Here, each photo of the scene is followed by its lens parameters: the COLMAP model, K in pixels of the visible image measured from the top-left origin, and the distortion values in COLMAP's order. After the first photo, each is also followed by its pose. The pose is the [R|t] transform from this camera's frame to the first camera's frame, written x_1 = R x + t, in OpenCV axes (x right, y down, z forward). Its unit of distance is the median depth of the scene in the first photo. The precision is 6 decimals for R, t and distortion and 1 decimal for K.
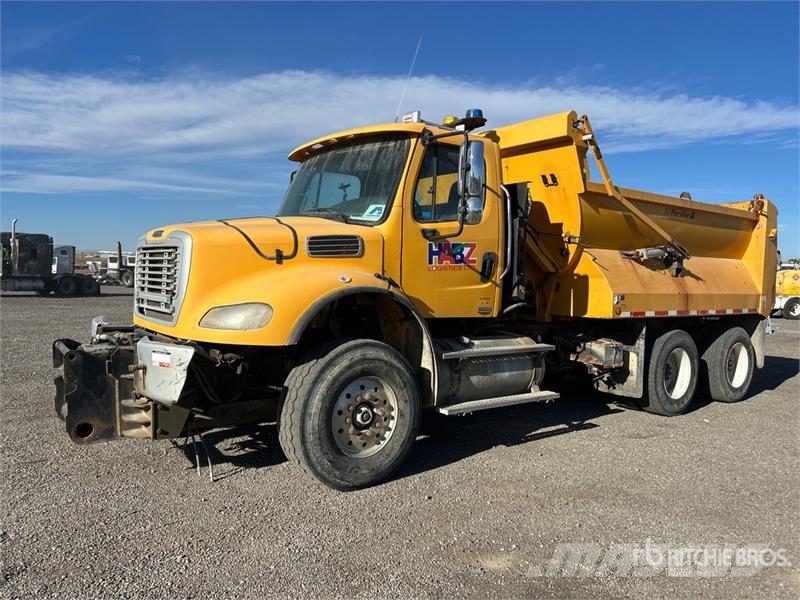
lens RADIAL K [[616.0, 0, 400.0], [0, 616.0, 300.0], [0, 0, 1]] dist [0.100053, -0.190378]
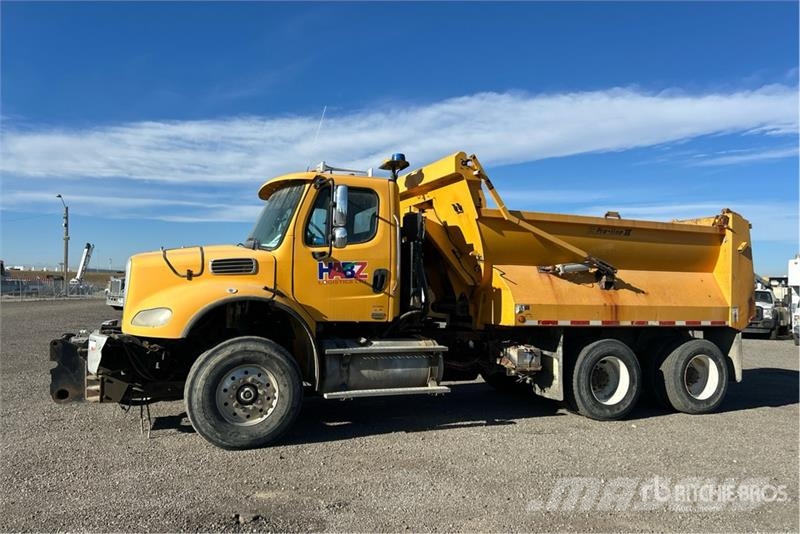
lens RADIAL K [[612.2, 0, 400.0], [0, 612.2, 267.0], [0, 0, 1]] dist [0.133582, -0.279921]
pose [[0.964855, -0.015059, -0.262351, 0.471357], [-0.006789, 0.996595, -0.082171, 0.017800], [0.262696, 0.081064, 0.961467, -0.160885]]
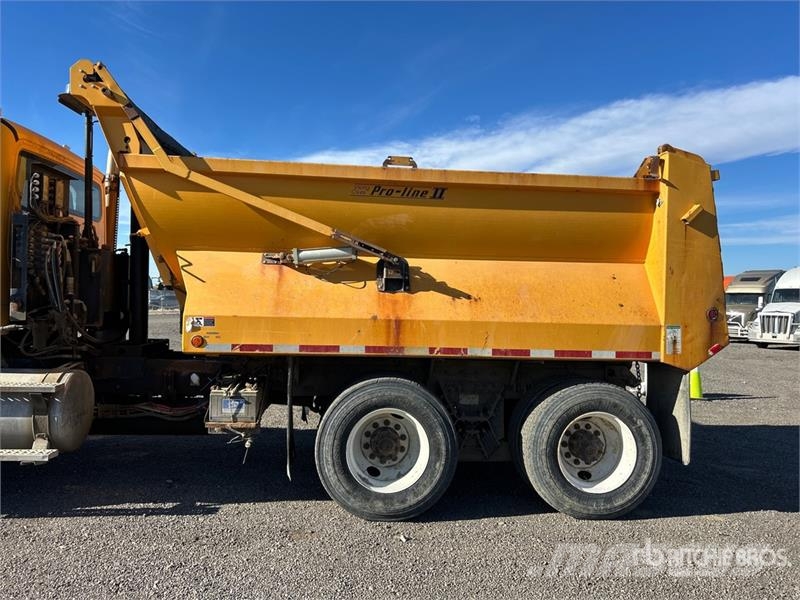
lens RADIAL K [[616.0, 0, 400.0], [0, 616.0, 300.0], [0, 0, 1]] dist [0.100053, -0.190378]
pose [[0.848767, -0.010238, -0.528668, 0.965025], [-0.023944, 0.998043, -0.057769, 0.007189], [0.528225, 0.061690, 0.846860, 0.599267]]
